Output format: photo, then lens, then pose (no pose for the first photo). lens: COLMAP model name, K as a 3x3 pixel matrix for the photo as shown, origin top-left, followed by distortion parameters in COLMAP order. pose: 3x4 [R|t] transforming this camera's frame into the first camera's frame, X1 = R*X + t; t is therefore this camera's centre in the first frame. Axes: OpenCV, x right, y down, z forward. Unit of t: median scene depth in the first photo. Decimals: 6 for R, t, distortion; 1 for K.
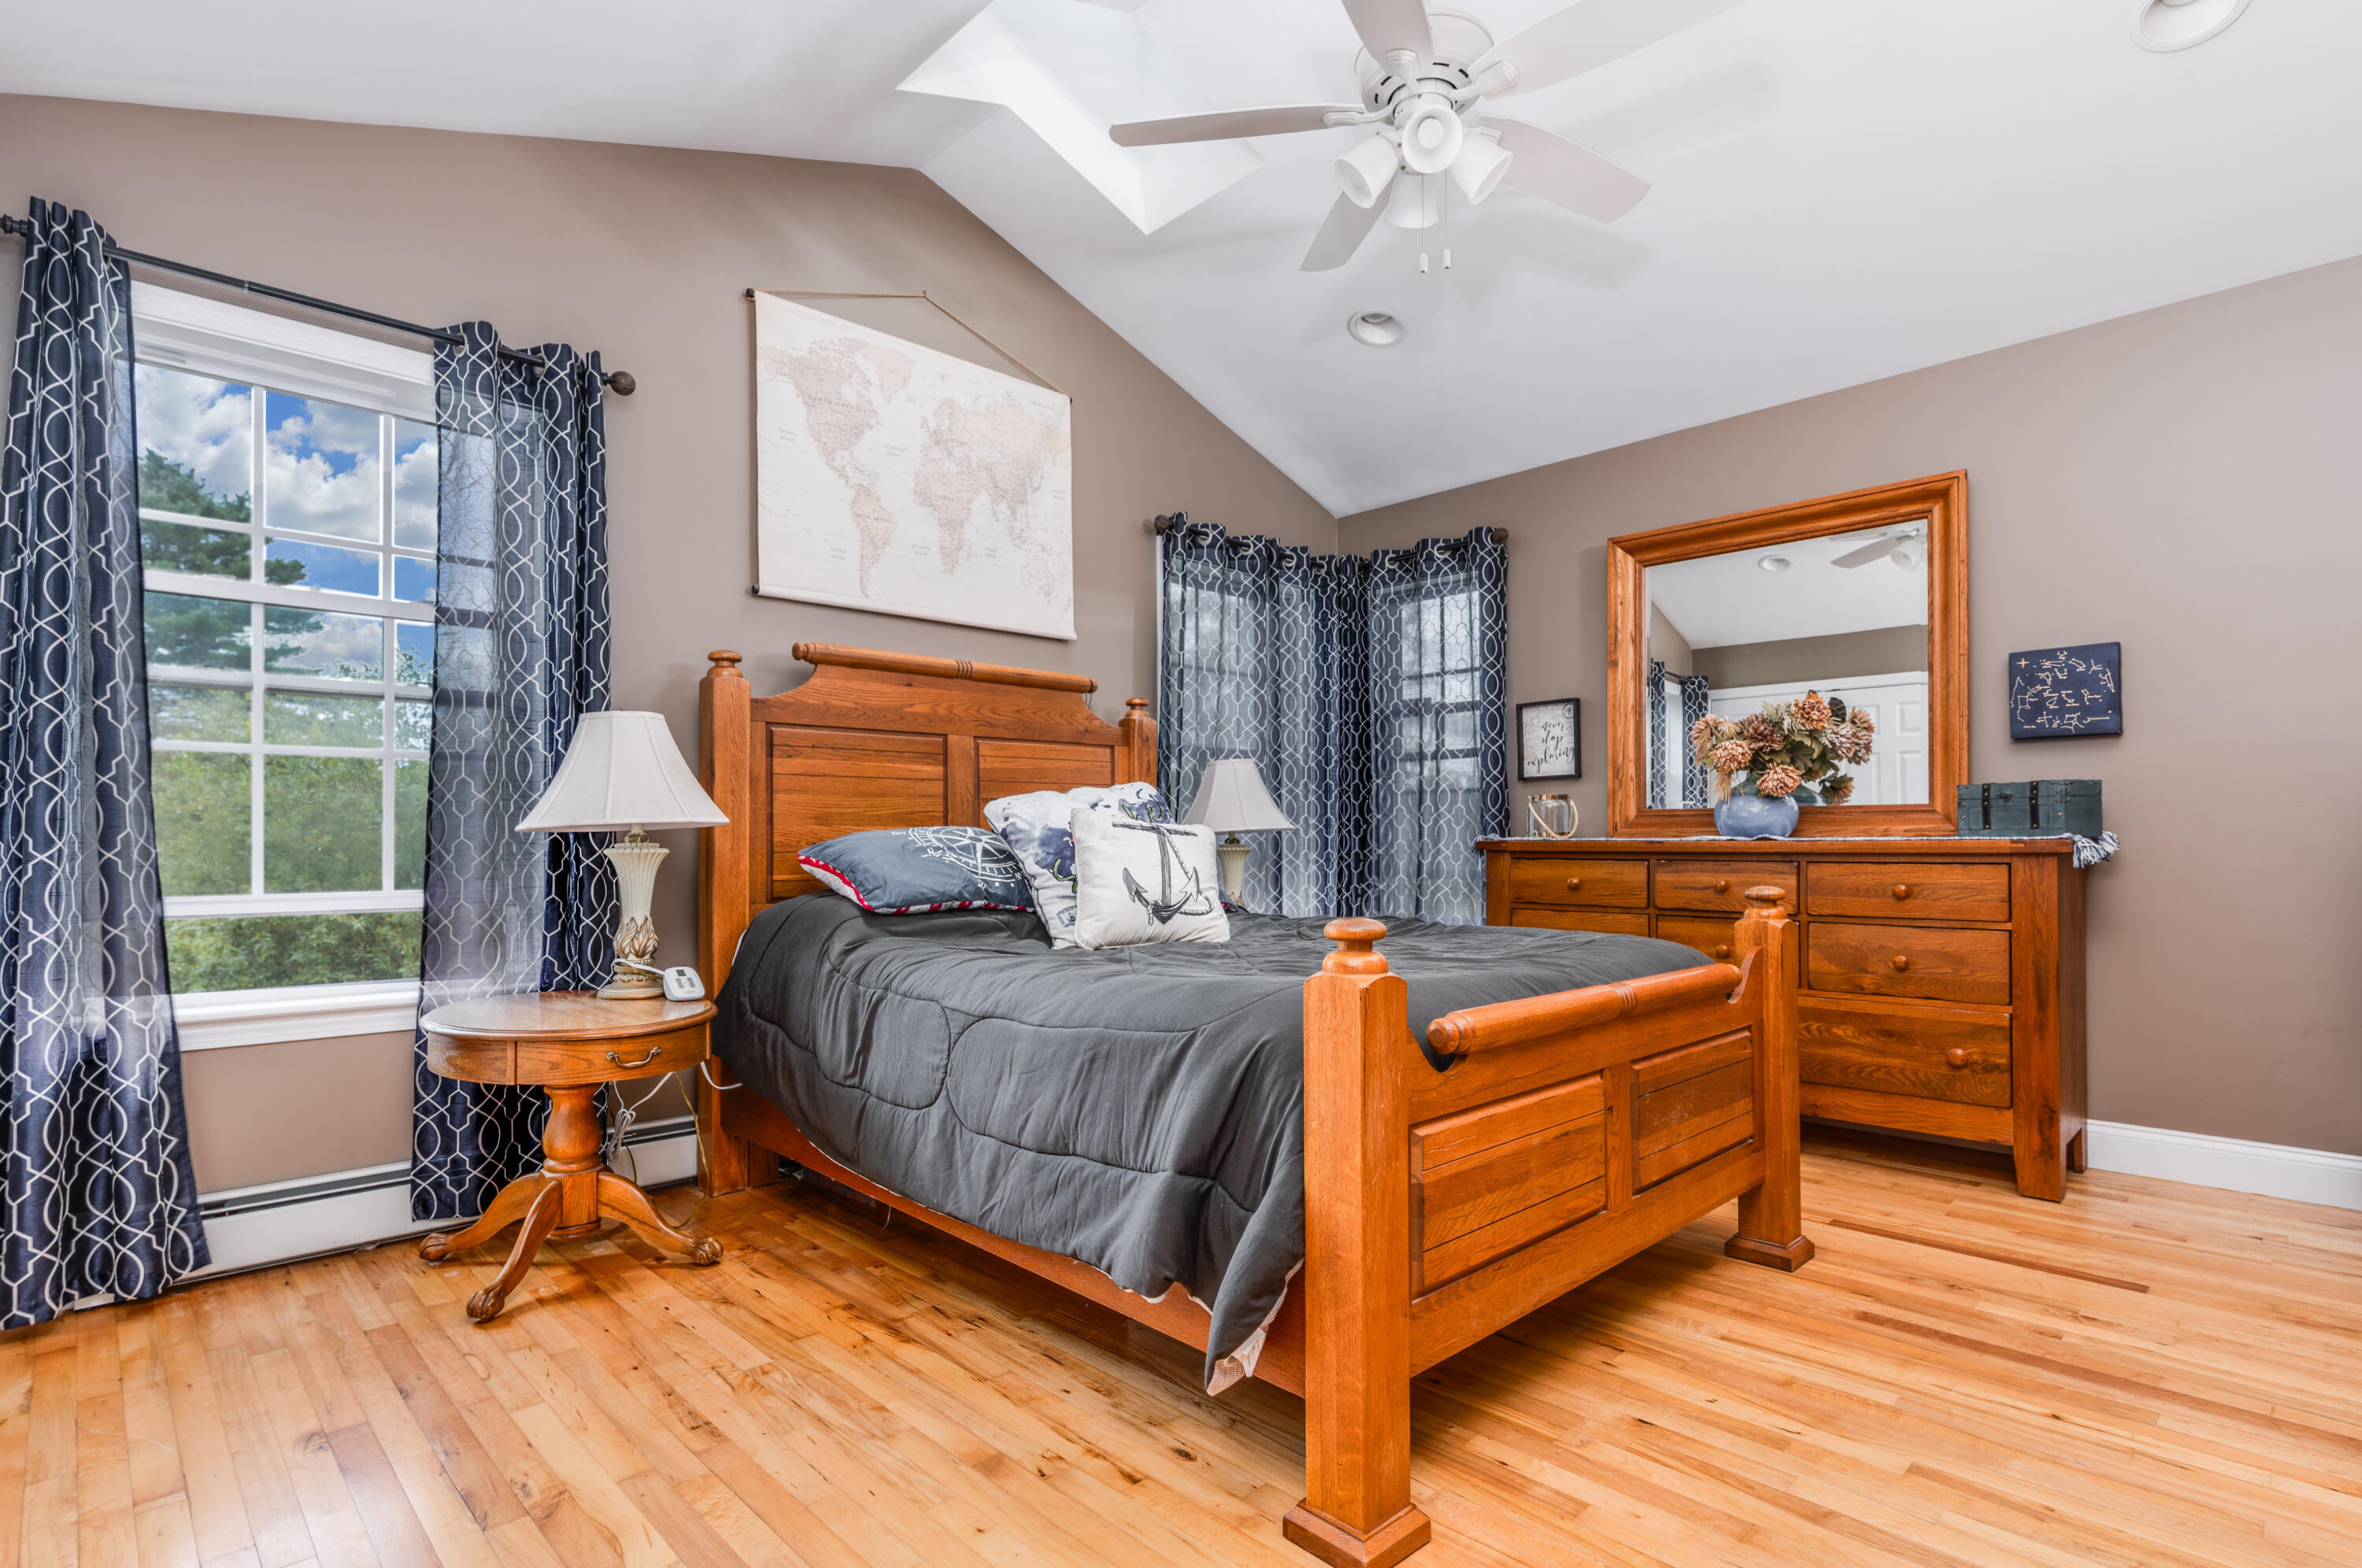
lens RADIAL K [[1131.5, 0, 1192.0], [0, 1131.5, 833.3], [0, 0, 1]] dist [0.003078, 0.002208]
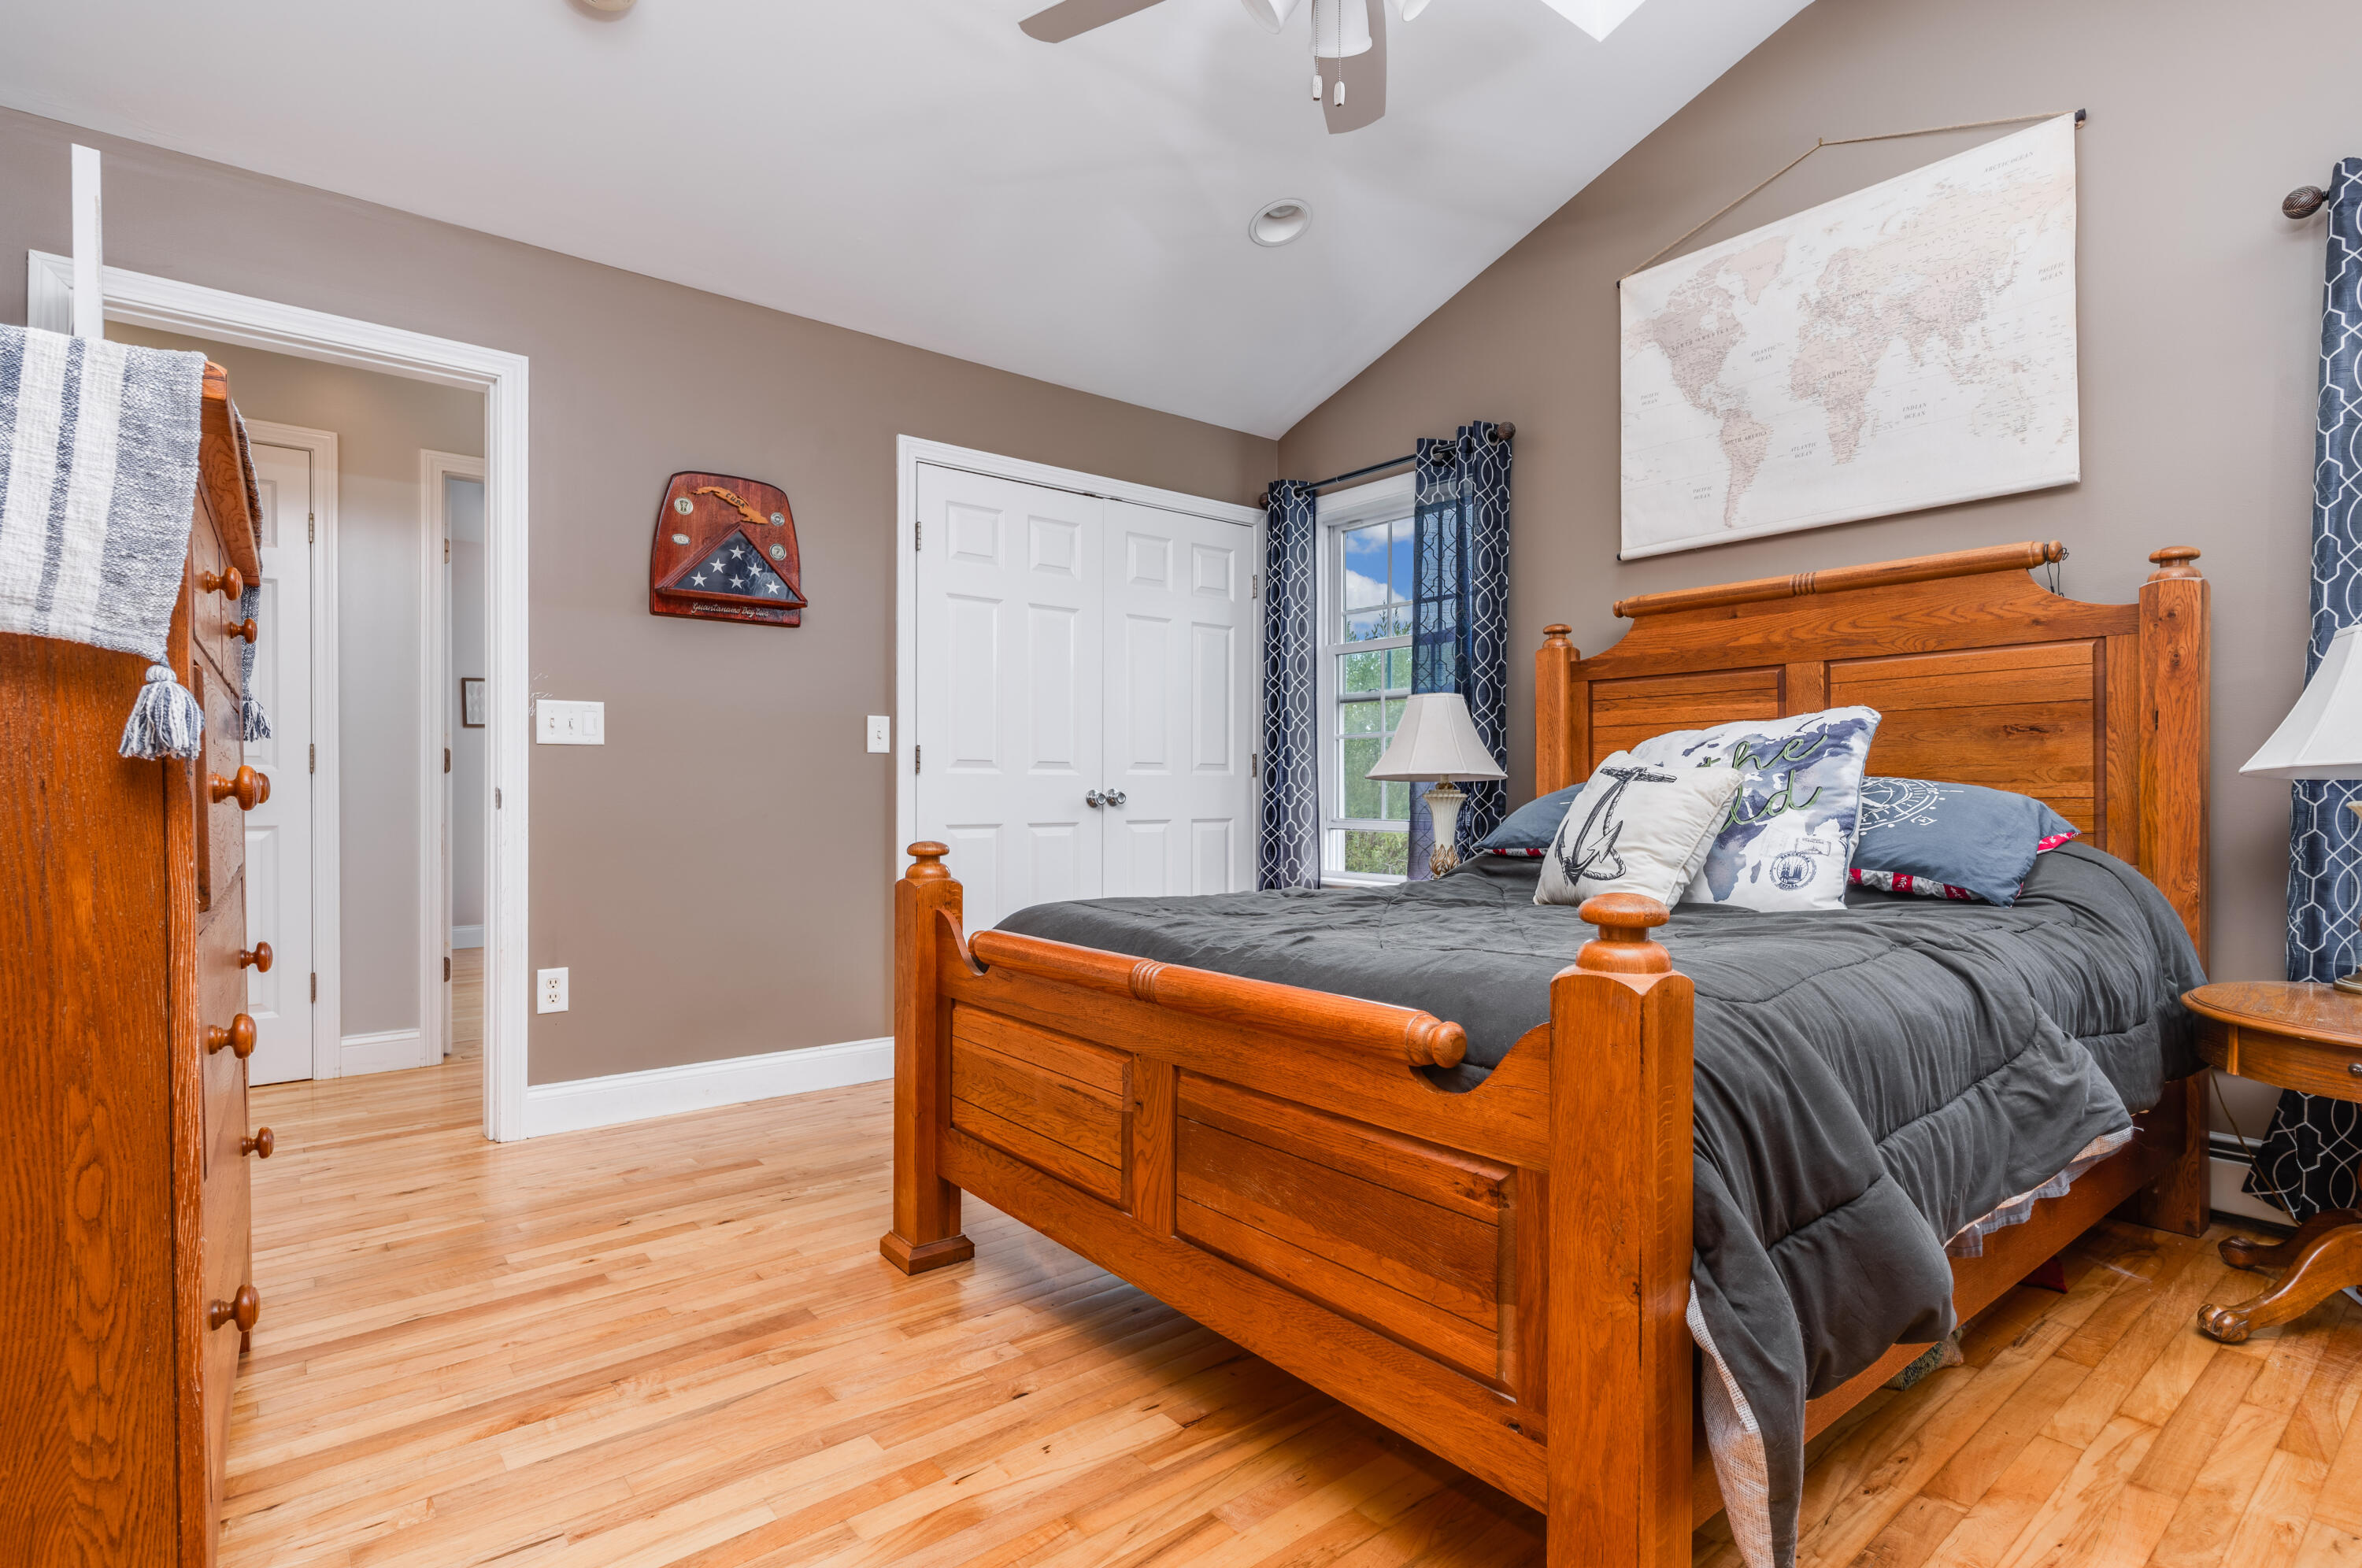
lens RADIAL K [[1131.5, 0, 1182.1], [0, 1131.5, 792.8], [0, 0, 1]] dist [0.003078, 0.002208]
pose [[-0.068587, 0.003592, -0.997639, 0.689703], [0.007683, 0.999966, 0.003072, 0.004102], [0.997616, -0.007454, -0.068612, 0.619433]]
